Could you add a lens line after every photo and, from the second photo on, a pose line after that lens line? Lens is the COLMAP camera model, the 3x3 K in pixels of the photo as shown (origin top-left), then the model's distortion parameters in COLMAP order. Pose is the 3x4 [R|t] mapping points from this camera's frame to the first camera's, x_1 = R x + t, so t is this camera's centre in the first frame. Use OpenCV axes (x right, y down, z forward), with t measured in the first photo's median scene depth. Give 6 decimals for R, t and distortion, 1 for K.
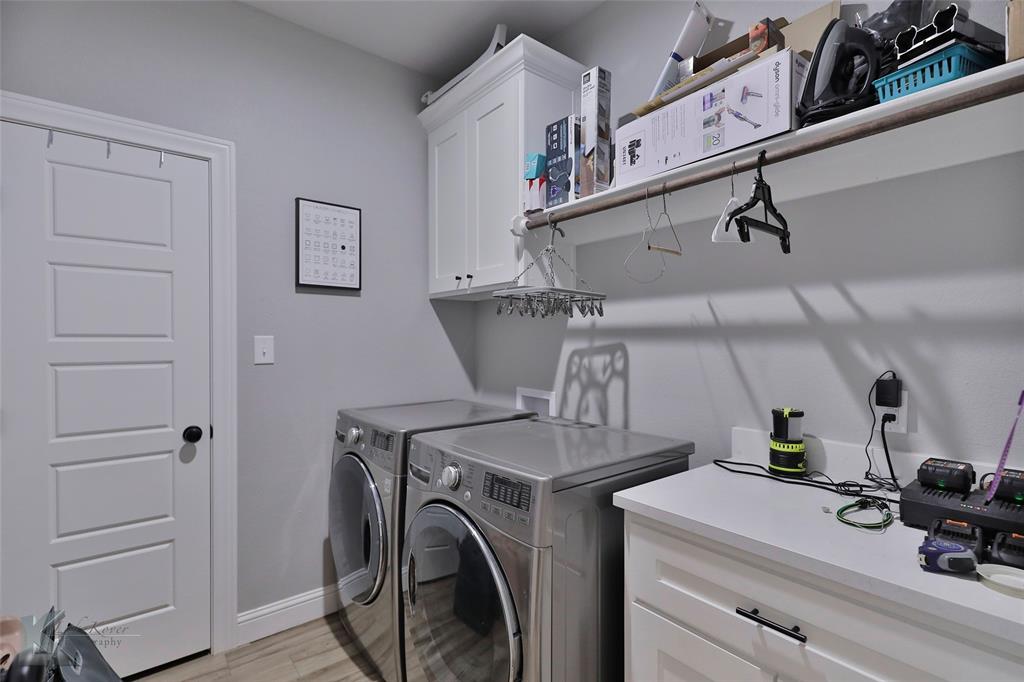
lens RADIAL K [[486.4, 0, 511.2], [0, 486.4, 341.7], [0, 0, 1]] dist [0.022356, -0.009888]
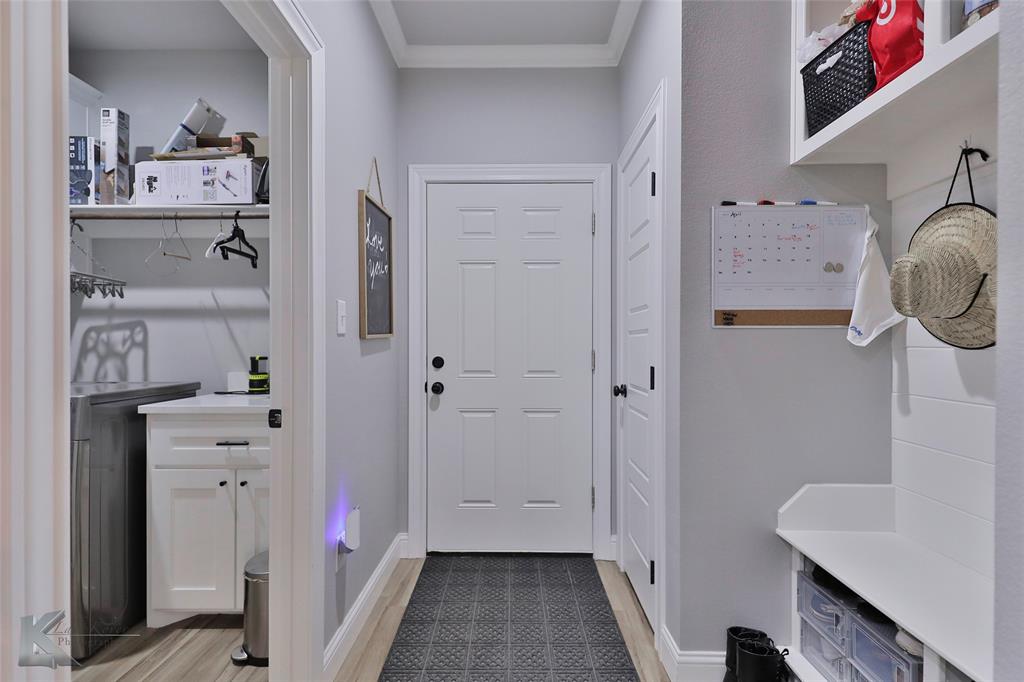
lens RADIAL K [[486.4, 0, 516.1], [0, 486.4, 348.3], [0, 0, 1]] dist [0.022356, -0.009888]
pose [[0.630554, -0.004017, 0.776135, -0.197268], [0.005060, 0.999987, 0.001065, 0.098998], [-0.776129, 0.003256, 0.630566, -0.743984]]
